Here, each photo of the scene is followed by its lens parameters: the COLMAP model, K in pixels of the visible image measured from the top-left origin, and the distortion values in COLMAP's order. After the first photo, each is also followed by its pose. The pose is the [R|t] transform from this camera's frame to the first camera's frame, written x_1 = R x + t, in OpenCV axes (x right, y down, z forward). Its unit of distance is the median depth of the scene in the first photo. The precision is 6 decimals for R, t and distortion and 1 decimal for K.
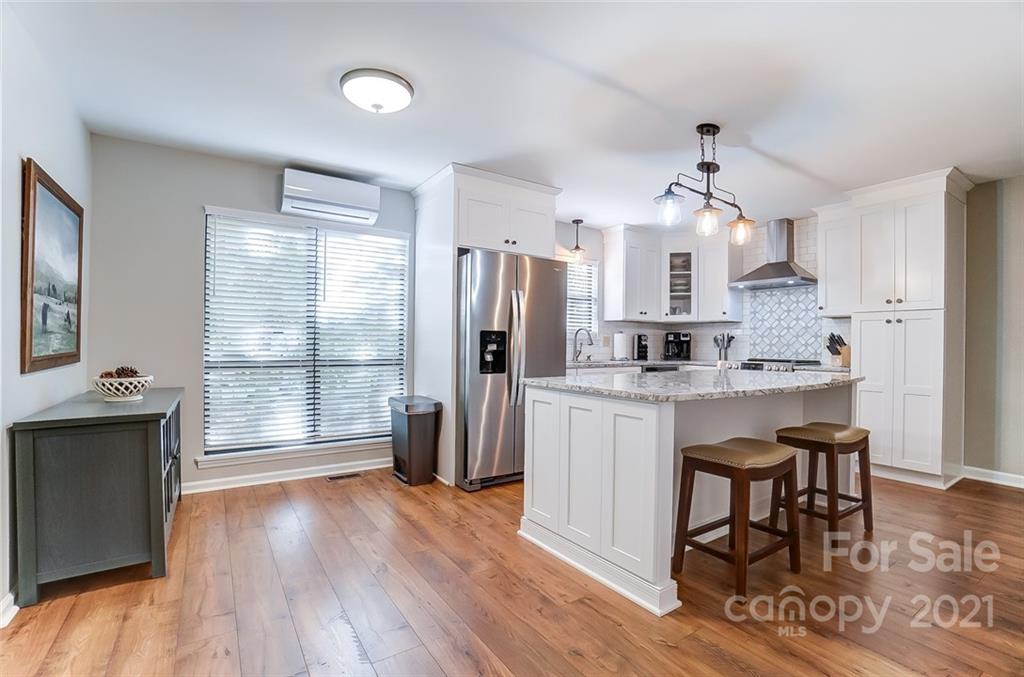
lens RADIAL K [[451.0, 0, 504.4], [0, 451.0, 342.8], [0, 0, 1]] dist [-0.035925, 0.001153]
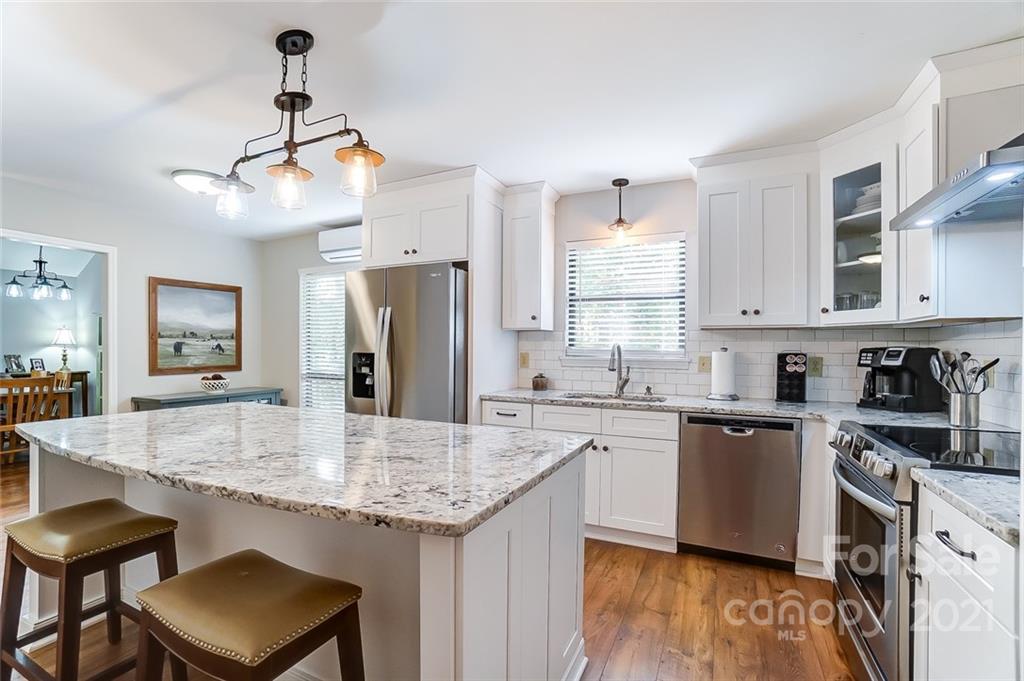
lens RADIAL K [[451.0, 0, 499.9], [0, 451.0, 345.1], [0, 0, 1]] dist [-0.053706, 0.000077]
pose [[0.516442, -0.009319, -0.856271, 0.888555], [-0.002669, 0.999918, -0.012492, -0.031292], [0.856318, 0.008737, 0.516375, 0.724195]]
